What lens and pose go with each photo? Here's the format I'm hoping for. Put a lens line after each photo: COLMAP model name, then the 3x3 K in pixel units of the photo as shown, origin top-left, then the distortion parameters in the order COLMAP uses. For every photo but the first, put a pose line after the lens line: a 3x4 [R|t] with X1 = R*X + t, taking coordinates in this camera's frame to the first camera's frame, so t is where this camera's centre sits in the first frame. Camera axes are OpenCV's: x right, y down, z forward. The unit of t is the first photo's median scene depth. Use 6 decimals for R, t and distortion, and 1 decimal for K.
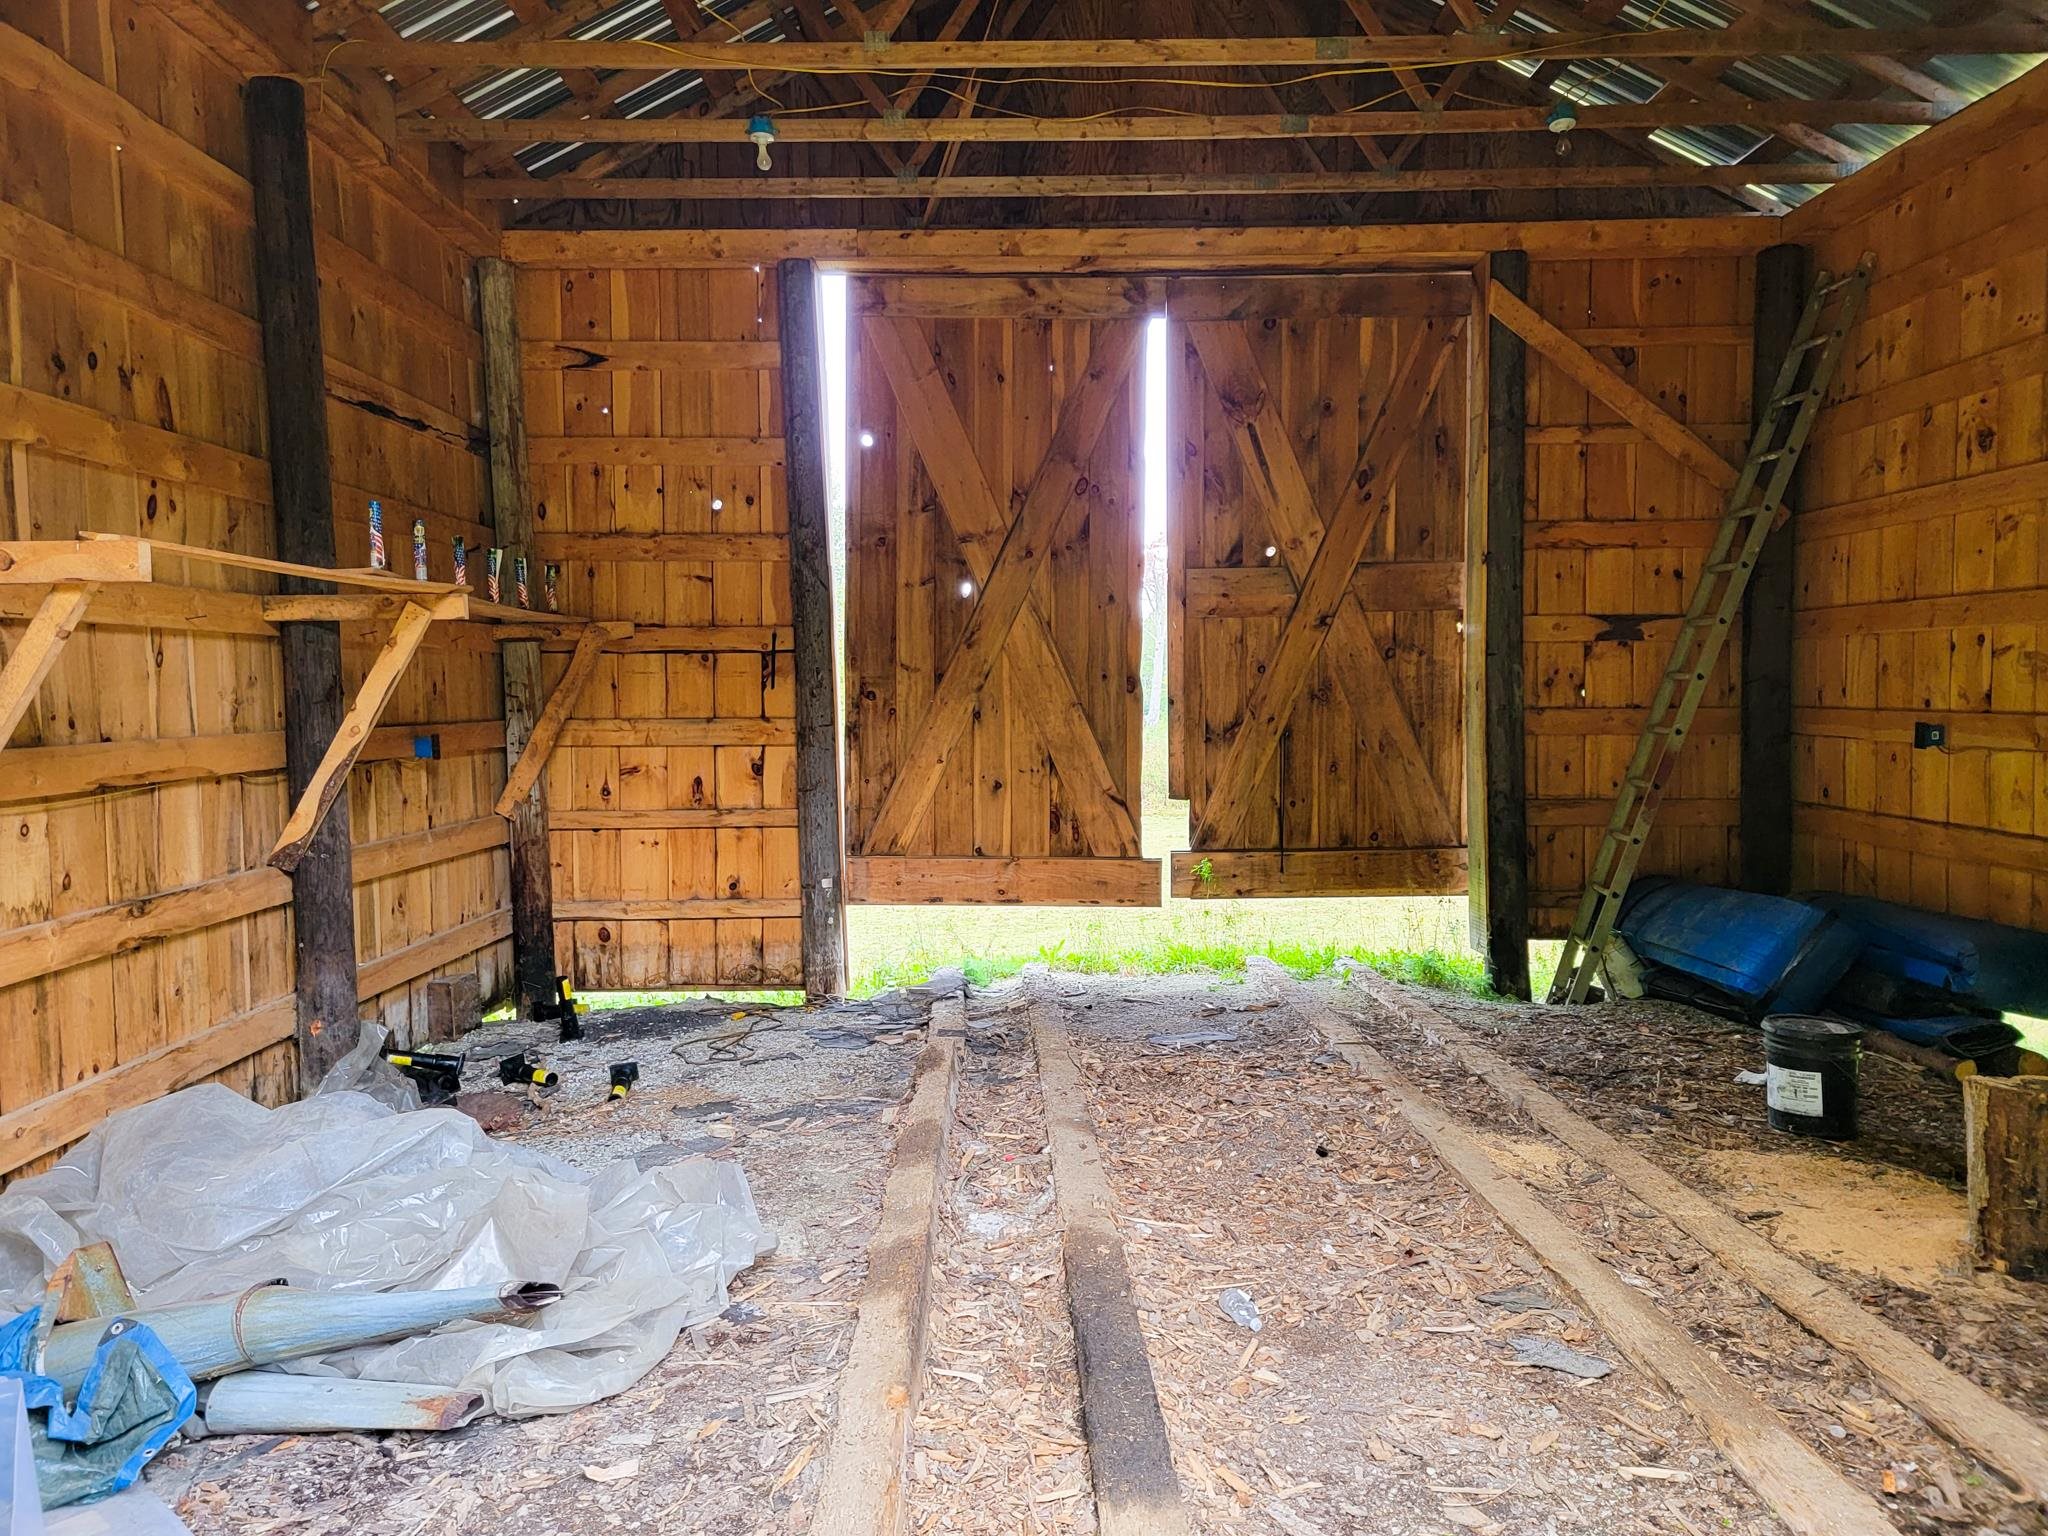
lens RADIAL K [[1417.6, 0, 1025.1], [0, 1417.6, 764.0], [0, 0, 1]] dist [0.097415, -0.075667]
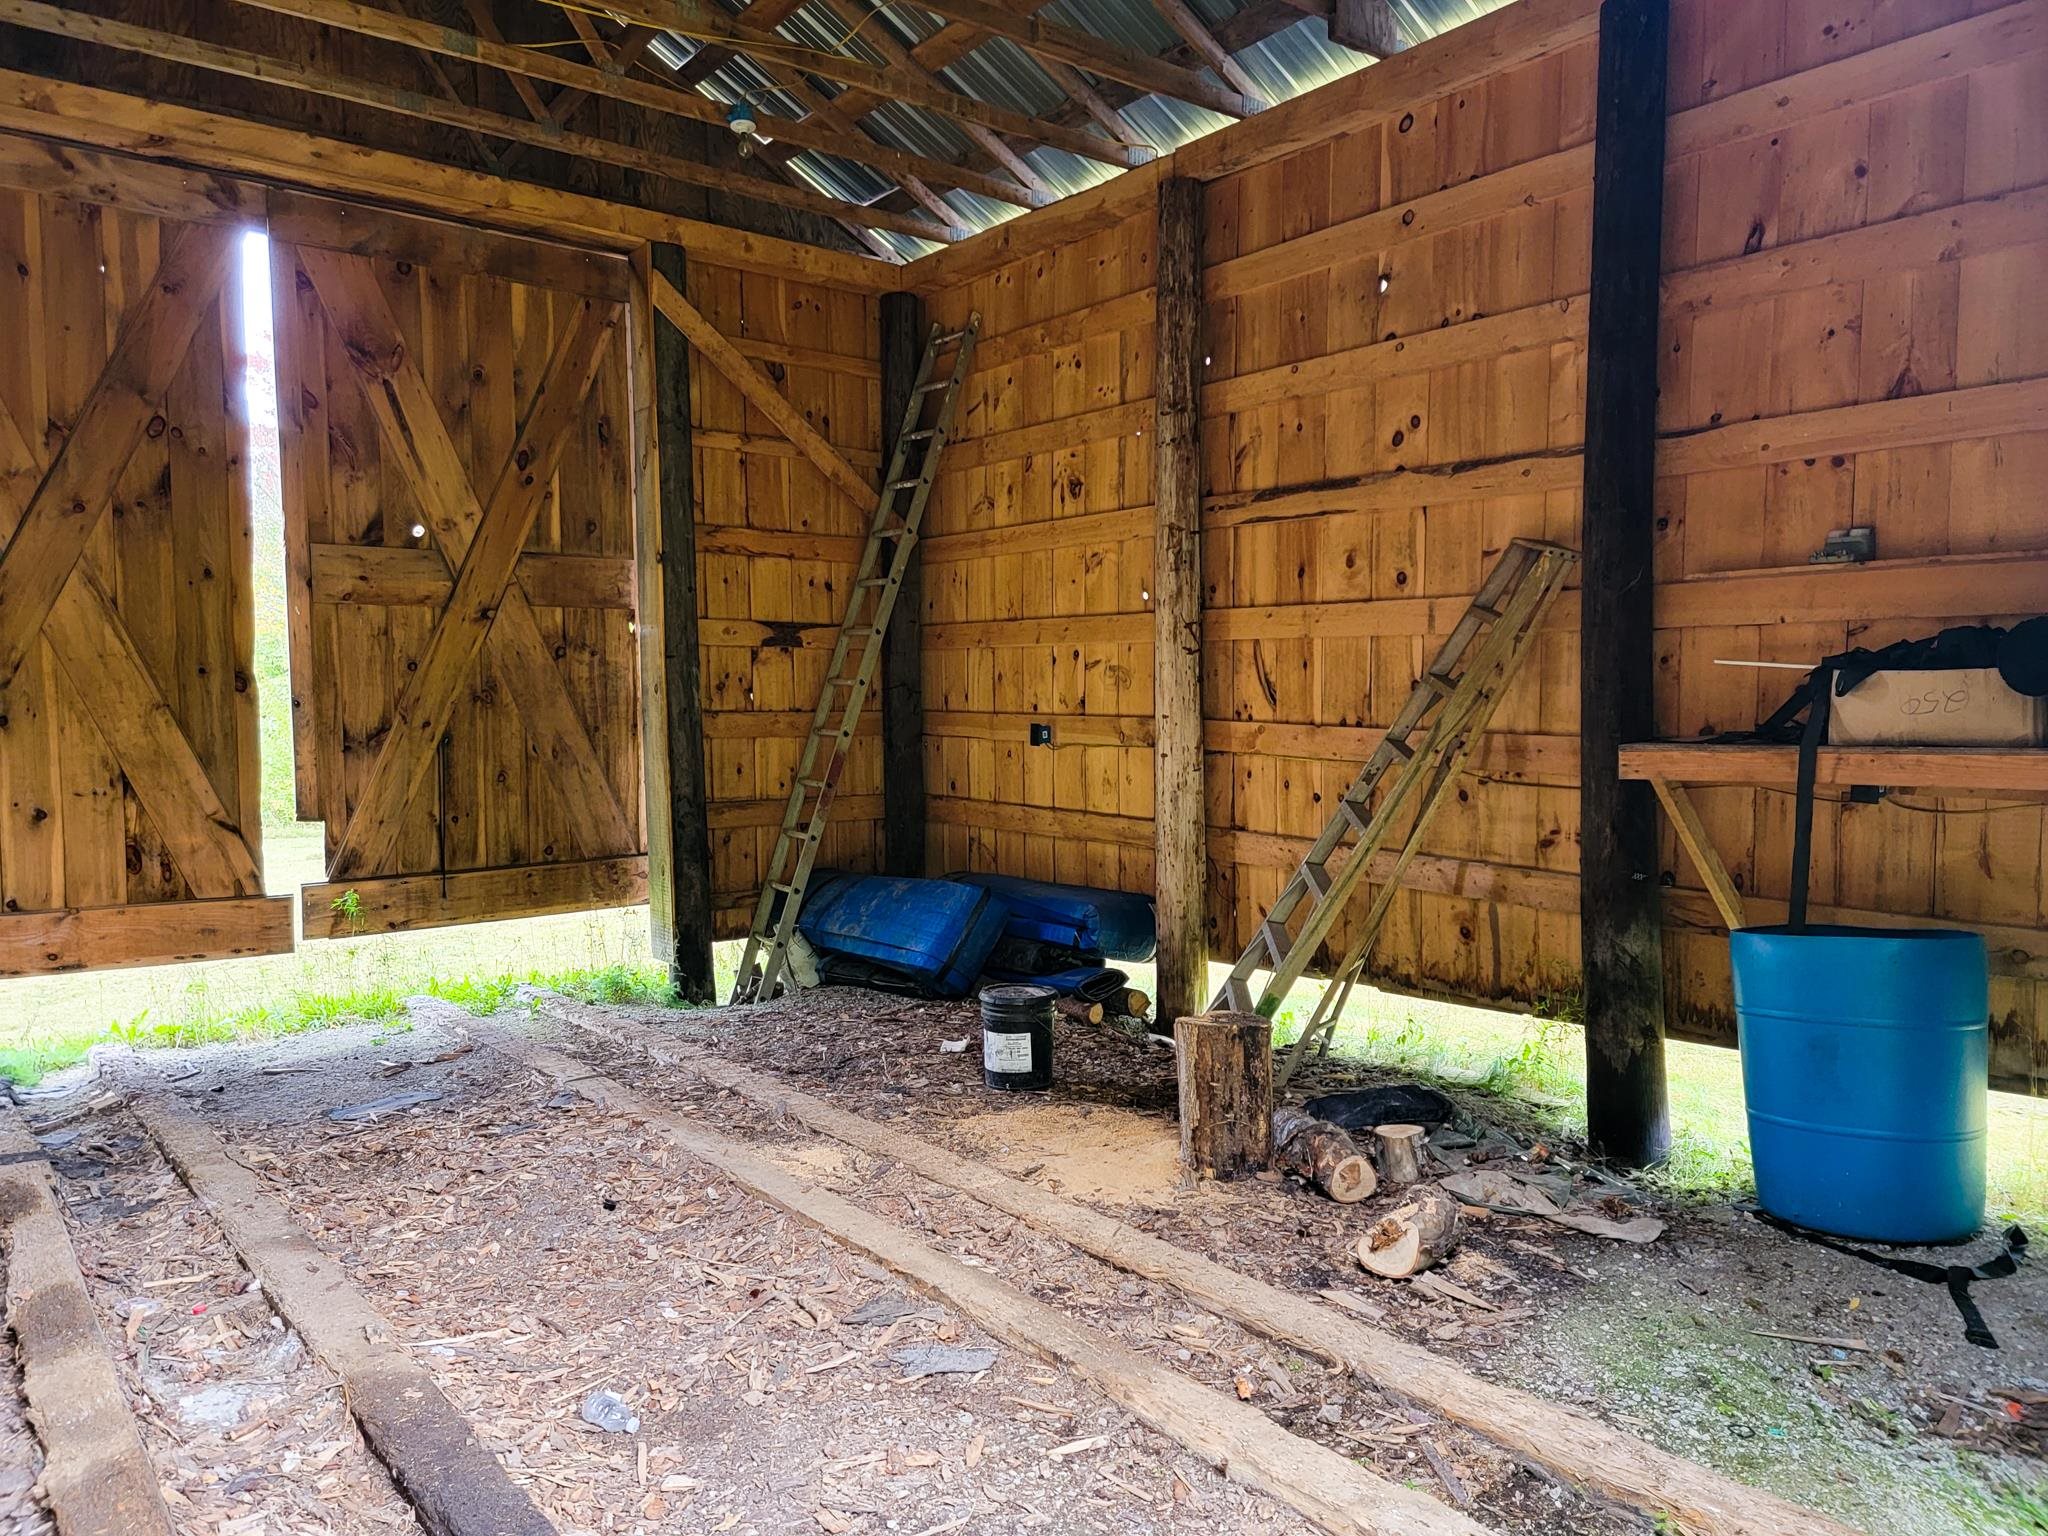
lens RADIAL K [[1417.6, 0, 1042.0], [0, 1417.6, 781.8], [0, 0, 1]] dist [0.097415, -0.075667]
pose [[0.791996, -0.033213, 0.609622, -0.073818], [0.027202, 0.999447, 0.019111, -0.002768], [-0.609920, 0.001447, 0.792462, 0.073881]]
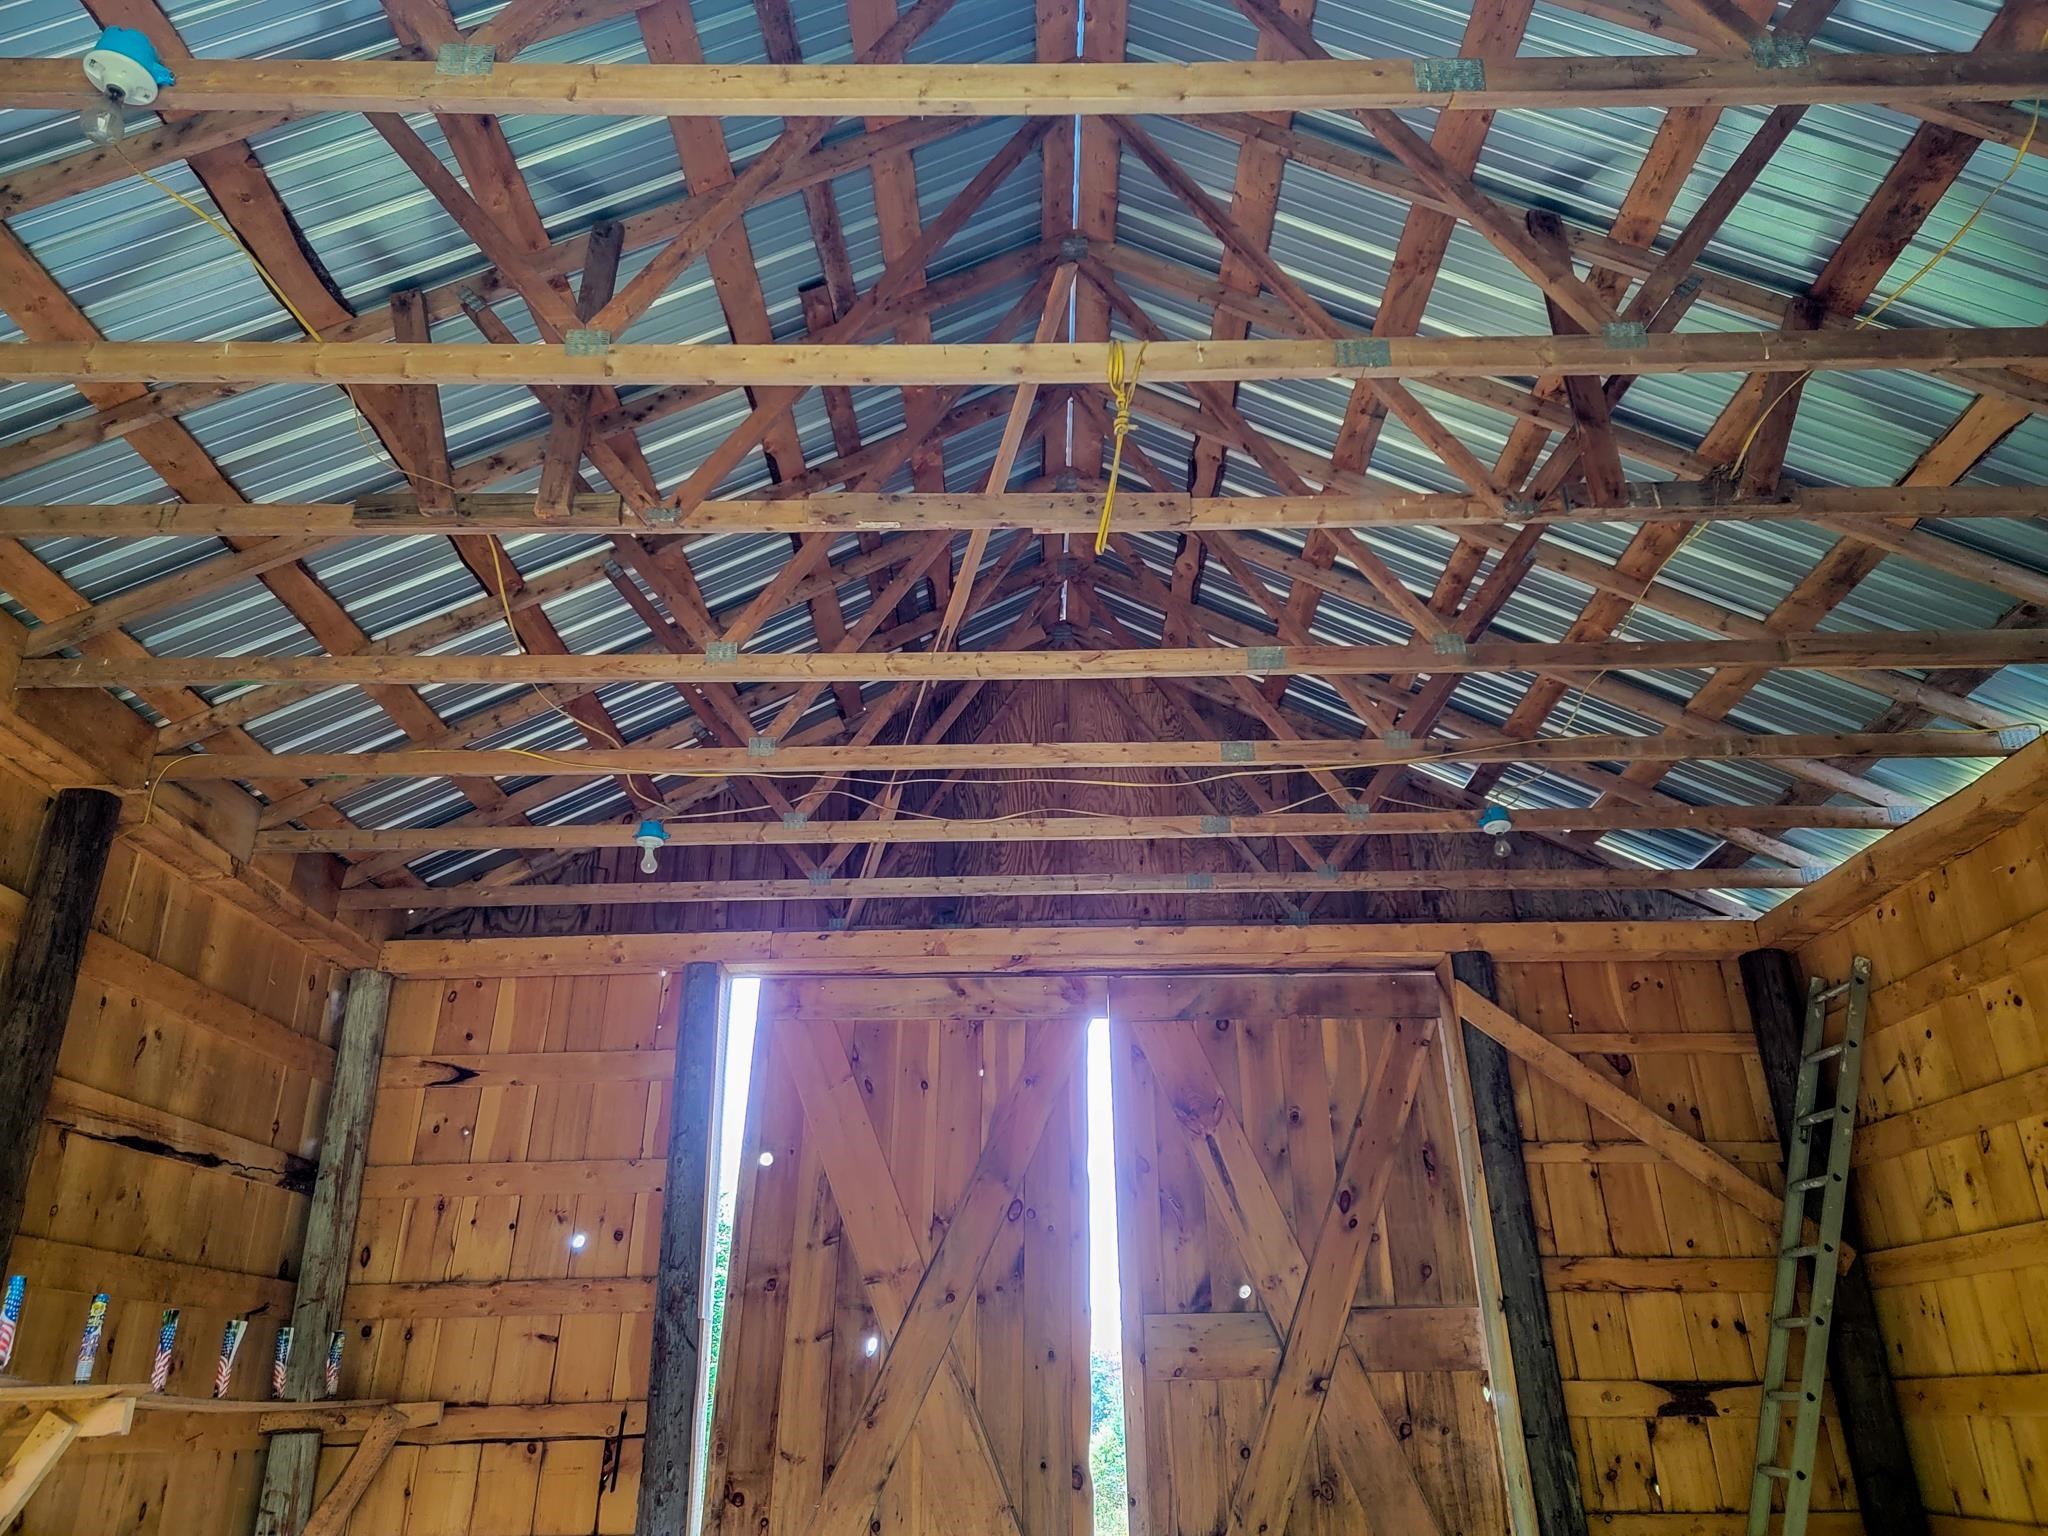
lens RADIAL K [[1429.2, 0, 1055.8], [0, 1429.2, 760.1], [0, 0, 1]] dist [0.081159, -0.053845]
pose [[0.999946, -0.006138, 0.008426, 0.062433], [0.009323, 0.888108, -0.459541, -0.042117], [-0.004662, 0.459595, 0.888117, 0.123738]]
